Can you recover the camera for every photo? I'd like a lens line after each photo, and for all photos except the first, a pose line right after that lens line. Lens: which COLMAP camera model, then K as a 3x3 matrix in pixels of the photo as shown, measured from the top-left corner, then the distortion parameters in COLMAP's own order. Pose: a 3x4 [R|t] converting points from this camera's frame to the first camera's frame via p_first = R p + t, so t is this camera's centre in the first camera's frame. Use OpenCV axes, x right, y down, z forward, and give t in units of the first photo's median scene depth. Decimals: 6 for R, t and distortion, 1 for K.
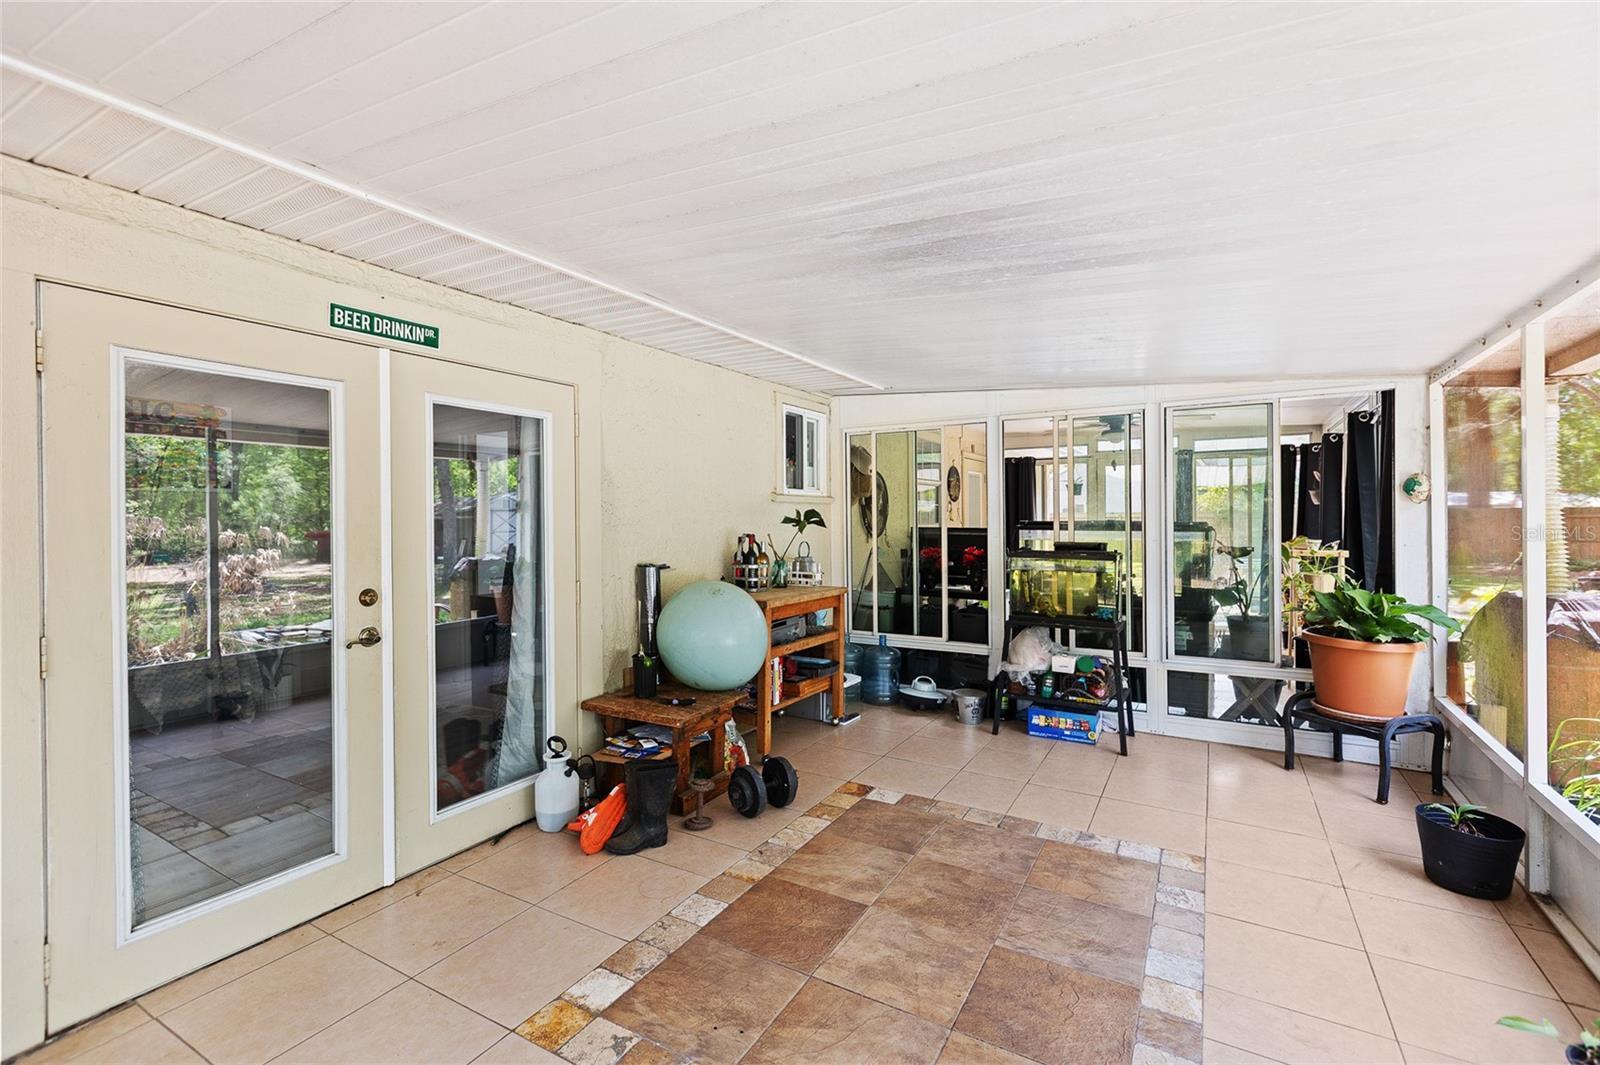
lens RADIAL K [[715.2, 0, 804.0], [0, 715.2, 521.9], [0, 0, 1]] dist [0.001560, 0.000198]
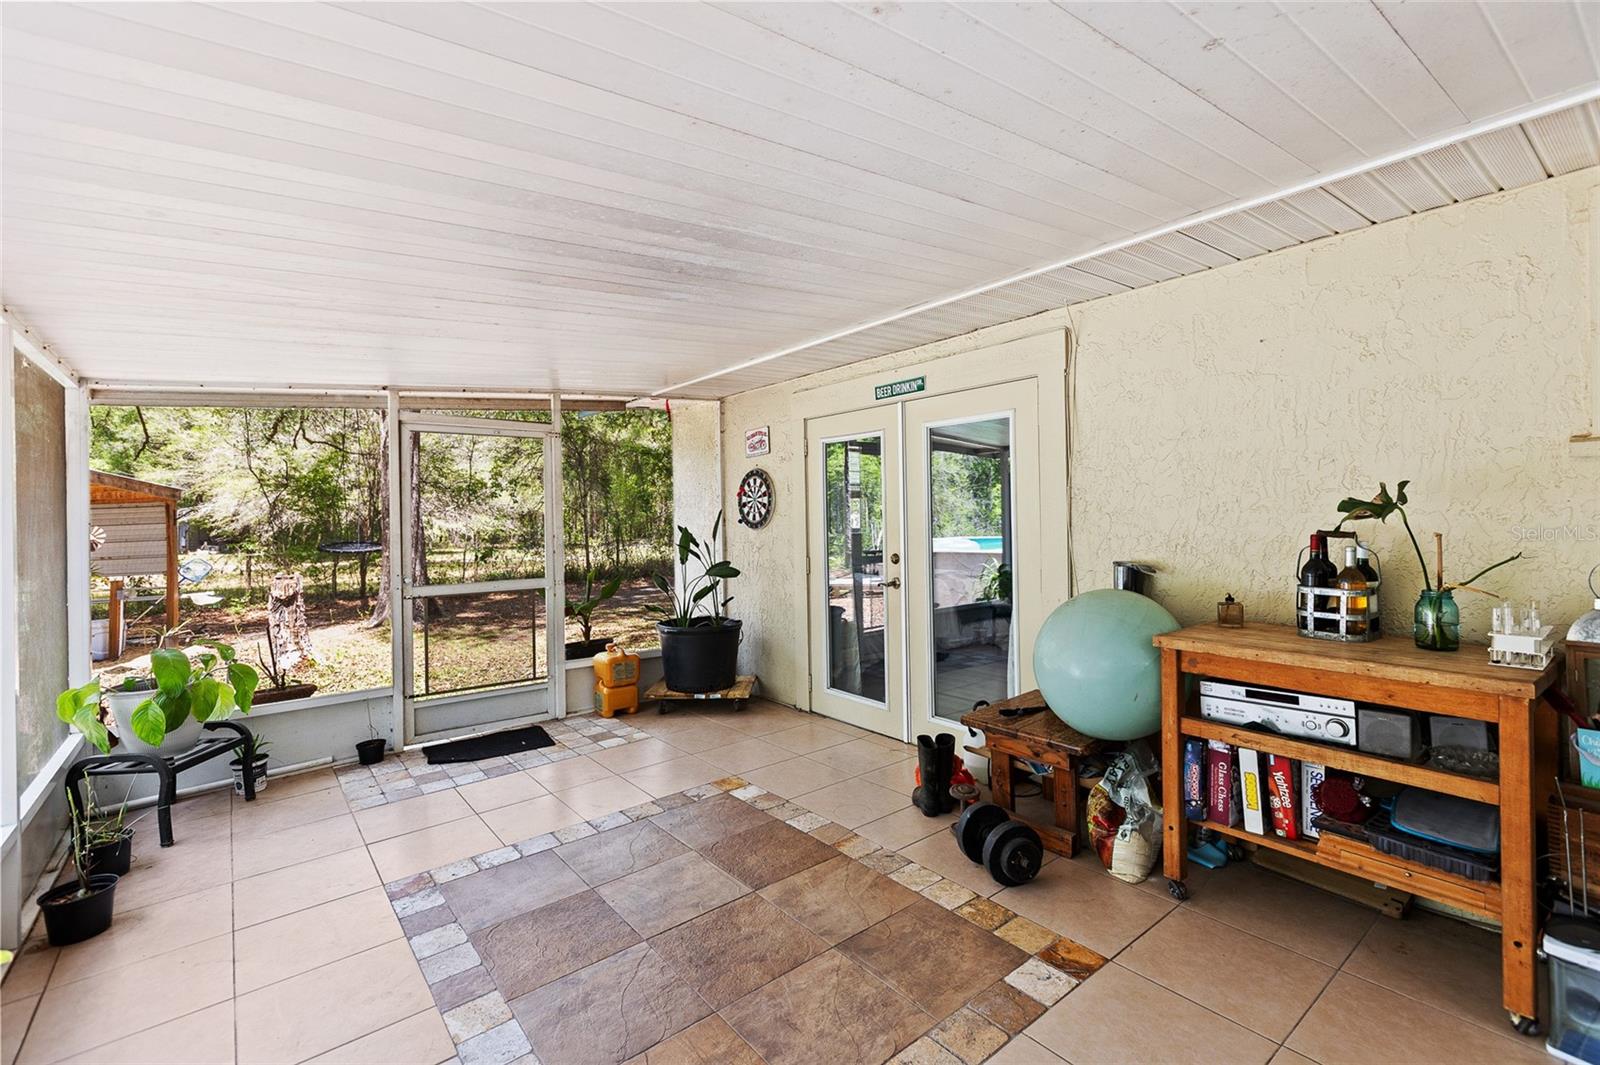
lens RADIAL K [[715.2, 0, 804.0], [0, 715.2, 521.9], [0, 0, 1]] dist [0.001560, 0.000198]
pose [[-0.366836, 0.023654, -0.929985, 0.819468], [0.014624, 0.999700, 0.019659, -0.011247], [0.930171, -0.006388, -0.367071, 1.173164]]
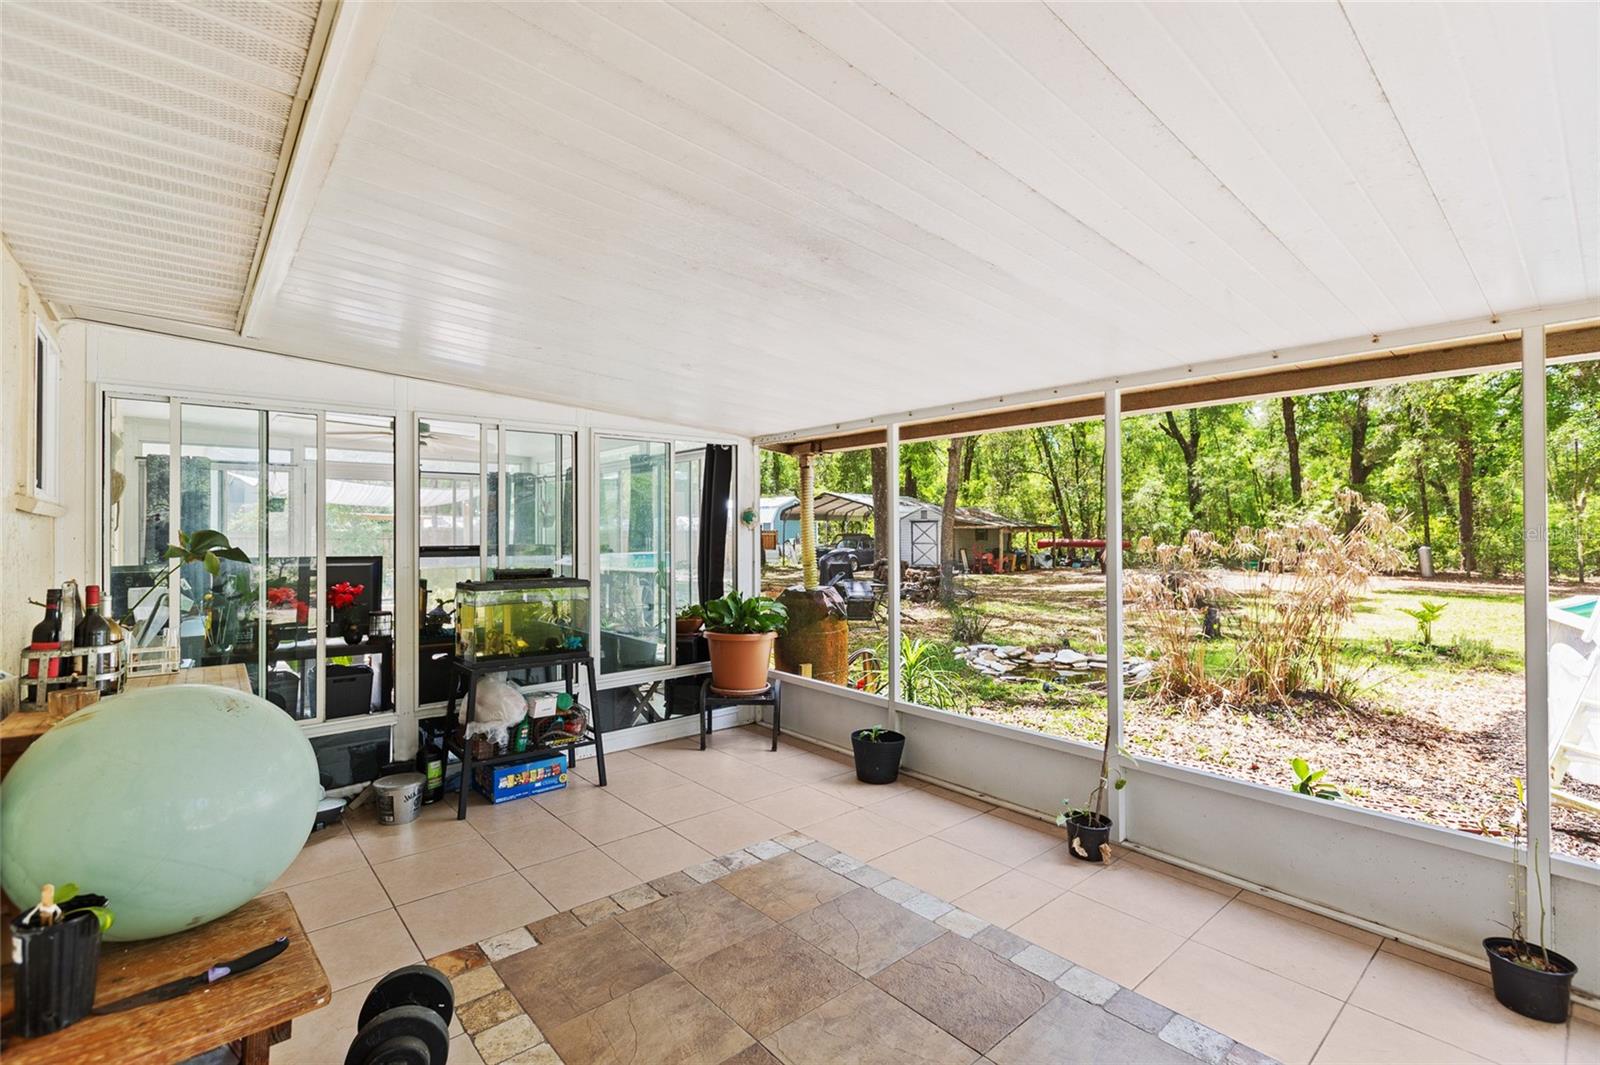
lens RADIAL K [[715.2, 0, 804.0], [0, 715.2, 521.9], [0, 0, 1]] dist [0.001560, 0.000198]
pose [[0.324186, 0.017086, 0.945839, -0.519961], [0.009146, 0.999734, -0.021194, -0.012204], [-0.945949, 0.015521, 0.323943, 0.559151]]
